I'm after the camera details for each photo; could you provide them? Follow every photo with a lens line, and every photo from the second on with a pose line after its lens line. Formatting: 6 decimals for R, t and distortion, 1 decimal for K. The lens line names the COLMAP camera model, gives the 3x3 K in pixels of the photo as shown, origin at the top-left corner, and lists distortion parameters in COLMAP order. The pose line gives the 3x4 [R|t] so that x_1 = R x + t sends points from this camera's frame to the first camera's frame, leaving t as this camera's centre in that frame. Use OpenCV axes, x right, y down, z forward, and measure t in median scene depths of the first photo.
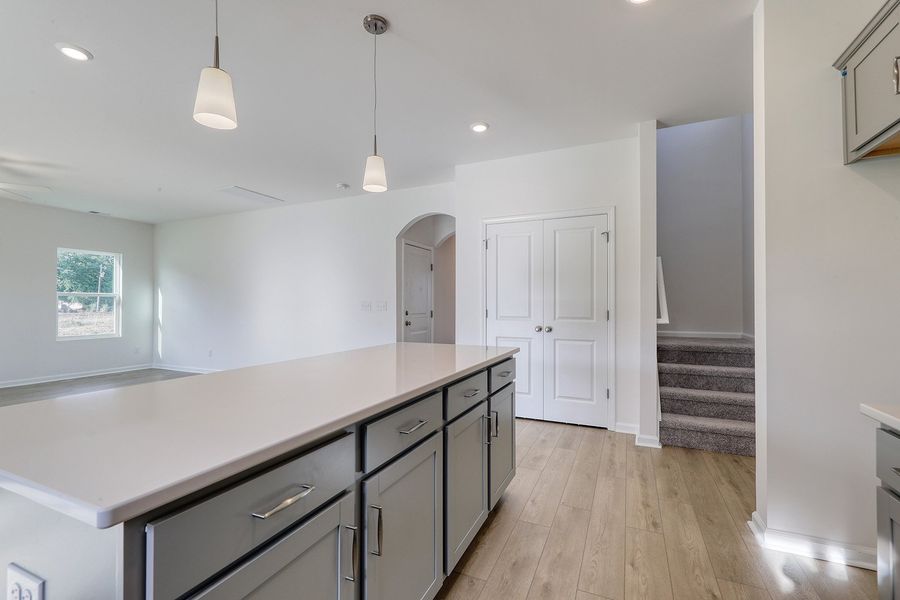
lens RADIAL K [[404.1, 0, 450.0], [0, 404.1, 300.0], [0, 0, 1]] dist [0.002119, 0.000192]
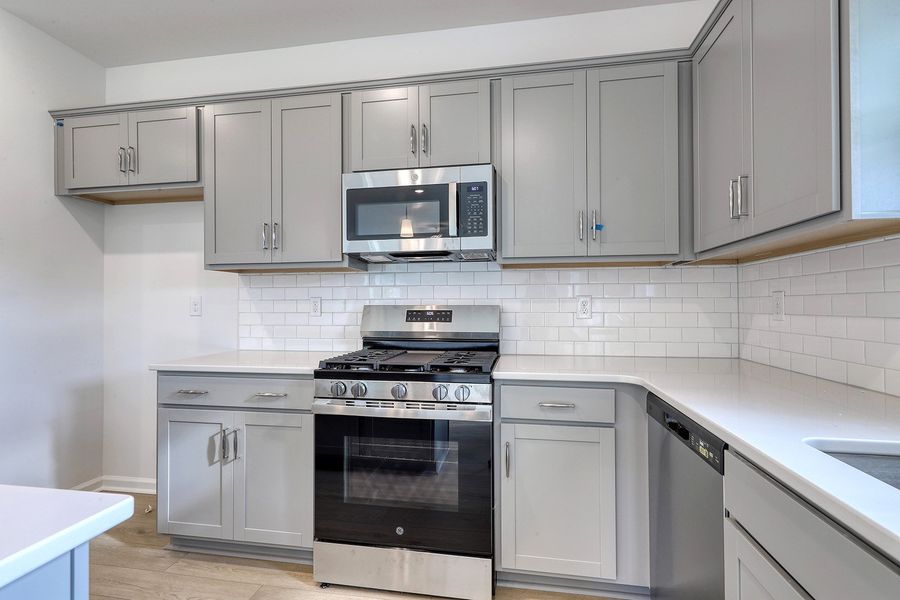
lens RADIAL K [[446.9, 0, 447.6], [0, 446.9, 299.3], [0, 0, 1]] dist [0.002454, -0.000037]
pose [[-0.256573, 0.019837, 0.966321, -0.468320], [-0.012633, 0.999635, -0.023875, -0.000187], [-0.966442, -0.018334, -0.256229, 0.132996]]
